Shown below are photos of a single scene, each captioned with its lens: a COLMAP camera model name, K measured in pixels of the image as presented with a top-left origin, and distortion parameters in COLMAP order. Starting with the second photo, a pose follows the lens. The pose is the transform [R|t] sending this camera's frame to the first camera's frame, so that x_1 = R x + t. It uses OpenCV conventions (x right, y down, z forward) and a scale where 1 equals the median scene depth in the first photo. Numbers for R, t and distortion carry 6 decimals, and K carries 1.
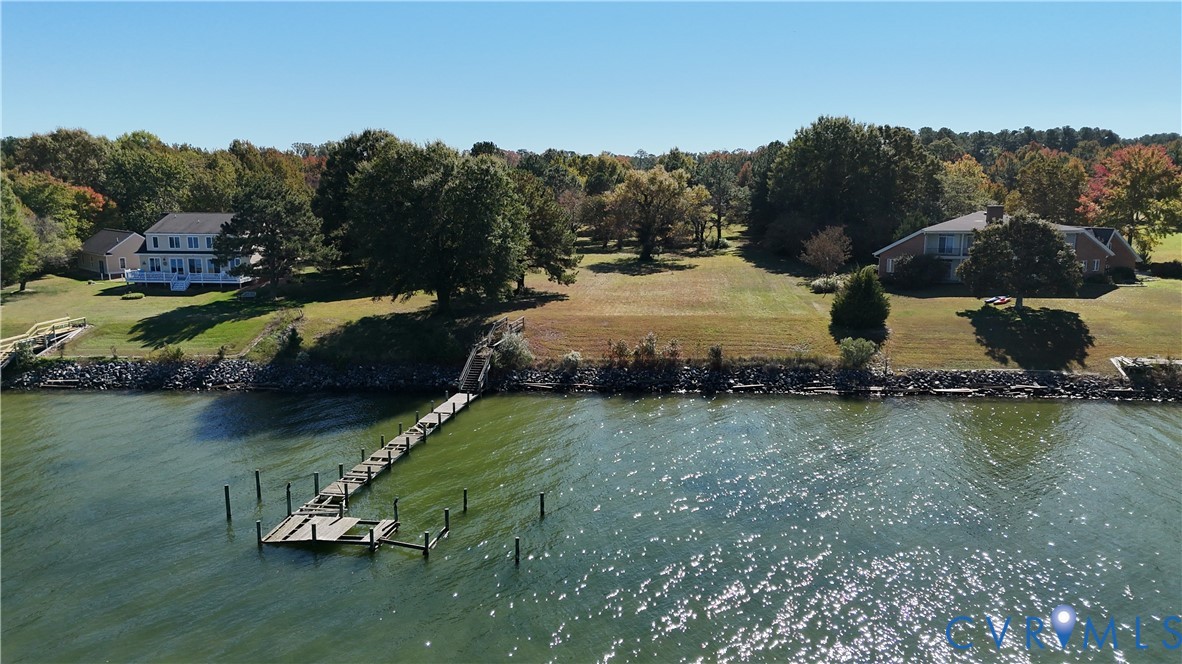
lens RADIAL K [[867.0, 0, 594.5], [0, 867.0, 327.4], [0, 0, 1]] dist [0.072862, -0.076599]
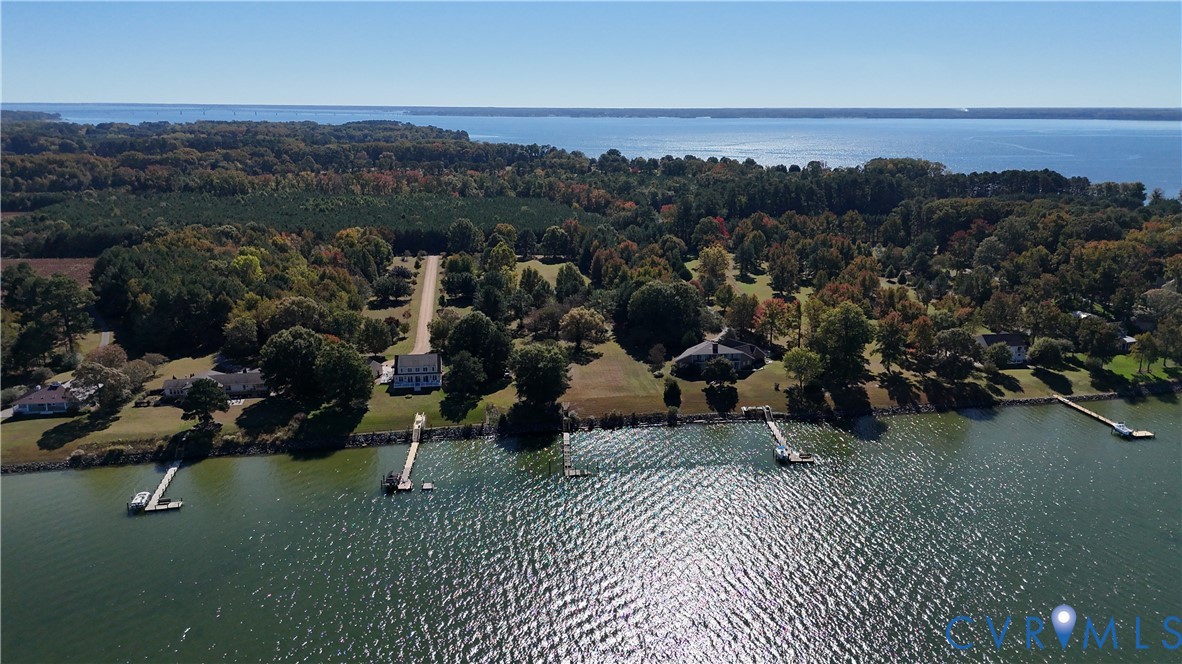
lens RADIAL K [[867.0, 0, 594.5], [0, 867.0, 327.4], [0, 0, 1]] dist [0.072862, -0.076599]
pose [[0.973092, -0.048036, 0.225355, -0.719935], [0.030788, 0.996364, 0.079436, -0.554282], [-0.228351, -0.070360, 0.971033, -2.125623]]
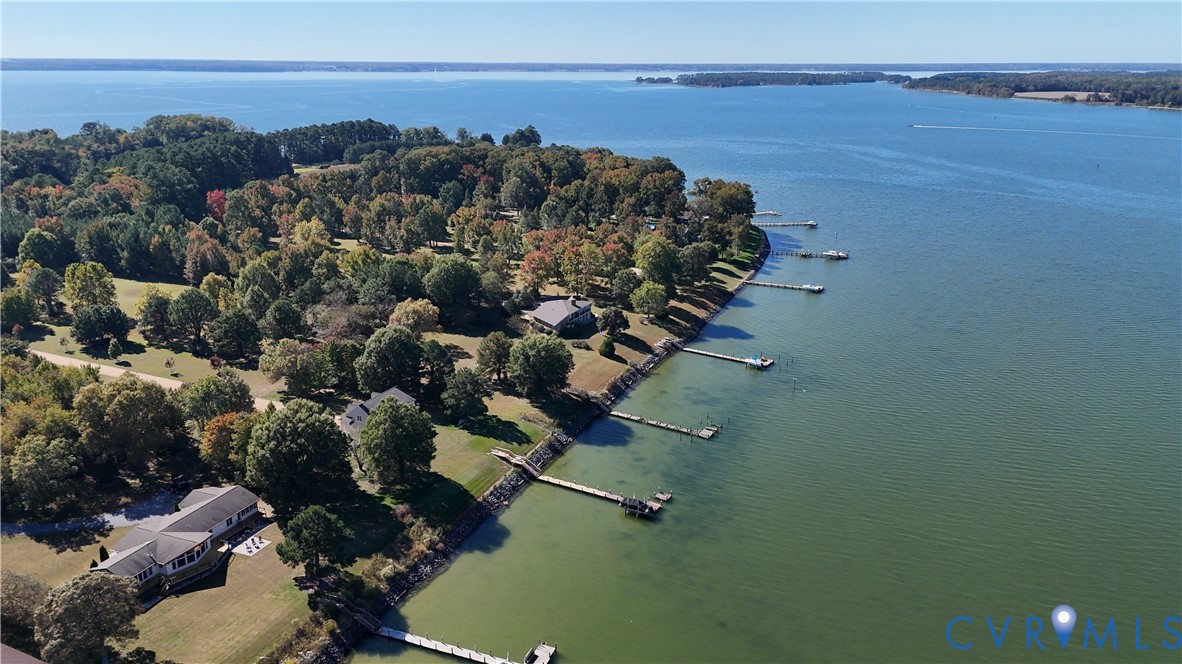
lens RADIAL K [[867.0, 0, 594.5], [0, 867.0, 327.4], [0, 0, 1]] dist [0.072862, -0.076599]
pose [[0.356305, -0.266581, 0.895534, -2.729057], [0.155204, 0.962008, 0.224617, -0.882596], [-0.921389, 0.058958, 0.384143, -0.235632]]
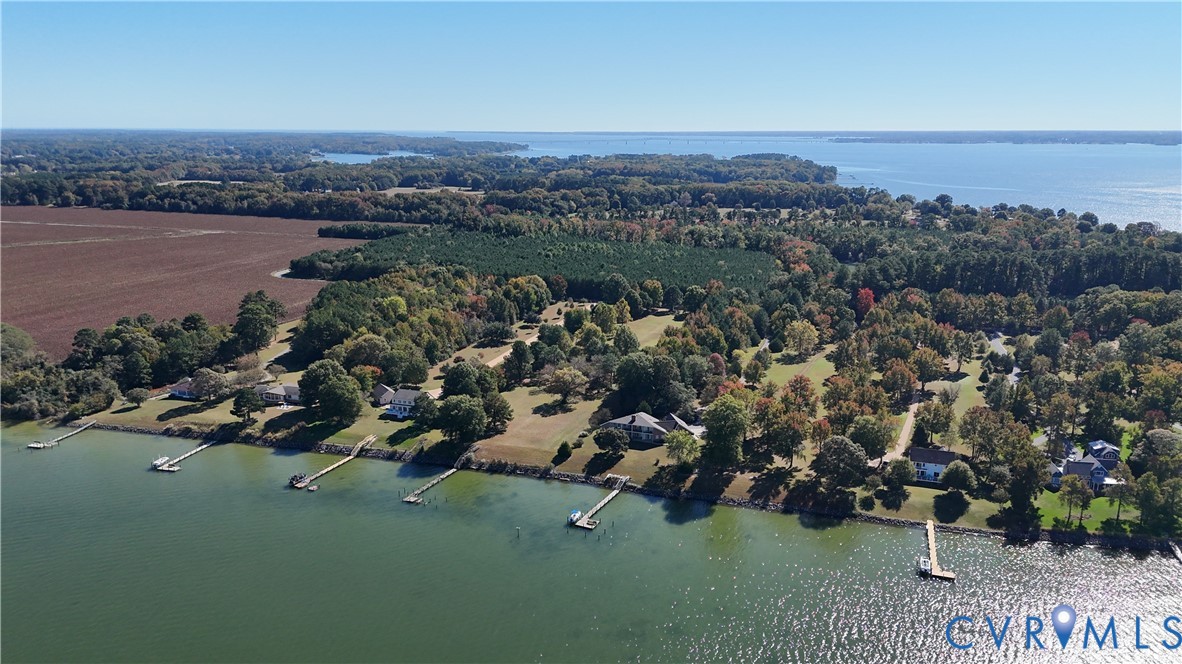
lens RADIAL K [[867.0, 0, 594.5], [0, 867.0, 327.4], [0, 0, 1]] dist [0.072862, -0.076599]
pose [[0.966944, 0.061350, -0.247499, 1.409812], [-0.048498, 0.997155, 0.057698, -0.827280], [0.250335, -0.043788, 0.967169, -2.712241]]
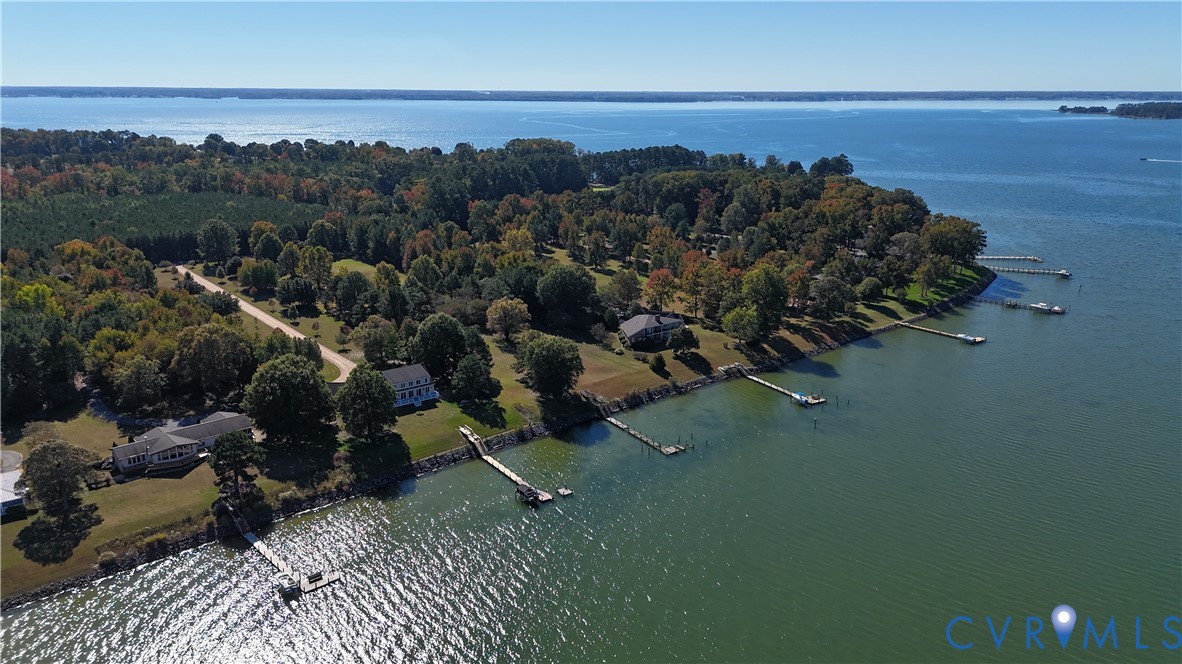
lens RADIAL K [[867.0, 0, 594.5], [0, 867.0, 327.4], [0, 0, 1]] dist [0.072862, -0.076599]
pose [[0.727426, -0.172747, 0.664085, -2.206722], [0.109678, 0.984621, 0.135988, -0.687930], [-0.677364, -0.026085, 0.735186, -1.369745]]
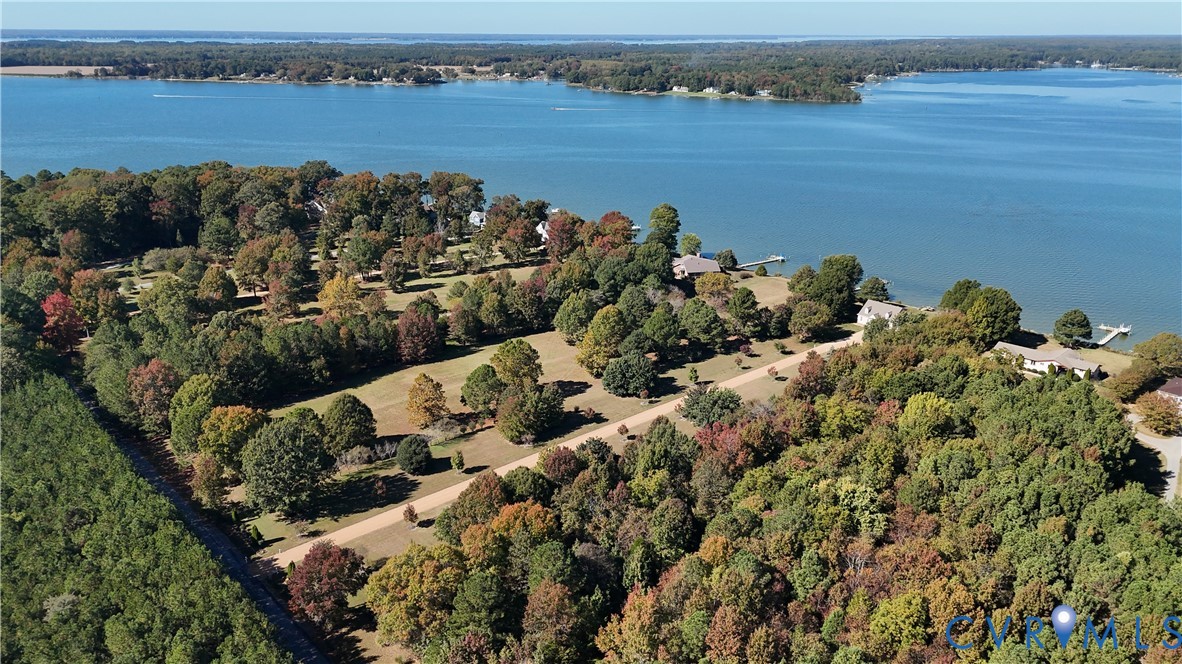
lens RADIAL K [[867.0, 0, 594.5], [0, 867.0, 327.4], [0, 0, 1]] dist [0.072862, -0.076599]
pose [[-0.721249, -0.220373, 0.656685, -2.424841], [0.118444, 0.894842, 0.430383, -2.045114], [-0.682474, 0.388194, -0.619302, 4.939464]]
